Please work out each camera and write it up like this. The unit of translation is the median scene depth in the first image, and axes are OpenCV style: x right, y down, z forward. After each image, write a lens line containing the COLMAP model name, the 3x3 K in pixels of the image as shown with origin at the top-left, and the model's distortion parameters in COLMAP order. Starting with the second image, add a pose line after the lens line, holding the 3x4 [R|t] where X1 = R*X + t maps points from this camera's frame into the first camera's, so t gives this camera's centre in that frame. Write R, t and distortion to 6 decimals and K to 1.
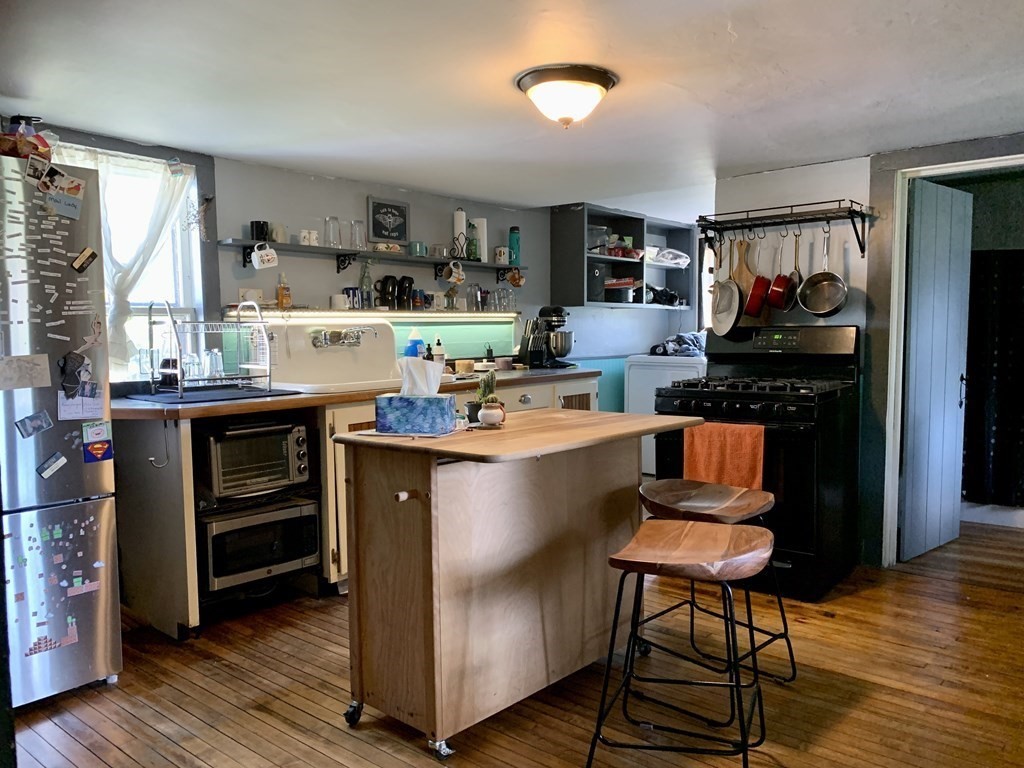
lens RADIAL K [[784.5, 0, 512.4], [0, 784.5, 388.3], [0, 0, 1]] dist [0.010880, -0.002858]
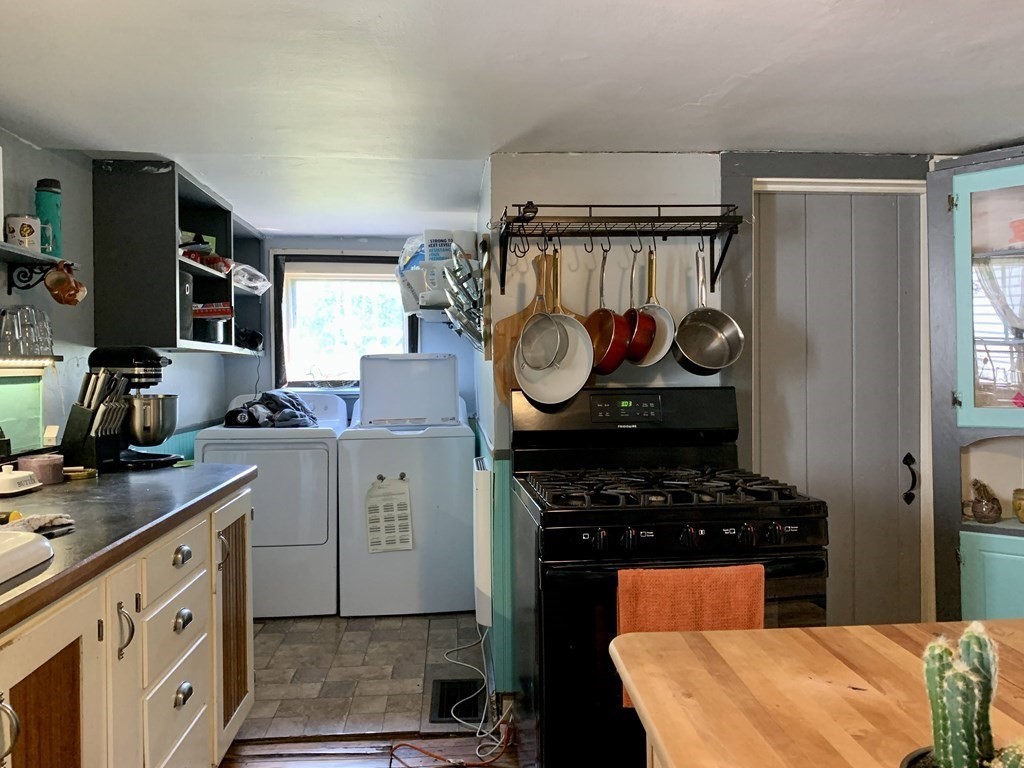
lens RADIAL K [[784.5, 0, 516.4], [0, 784.5, 376.7], [0, 0, 1]] dist [0.010880, -0.002858]
pose [[0.694274, -0.001852, 0.719708, -0.144600], [0.054059, 0.997306, -0.049582, -0.046521], [-0.717678, 0.073330, 0.692504, 0.470872]]
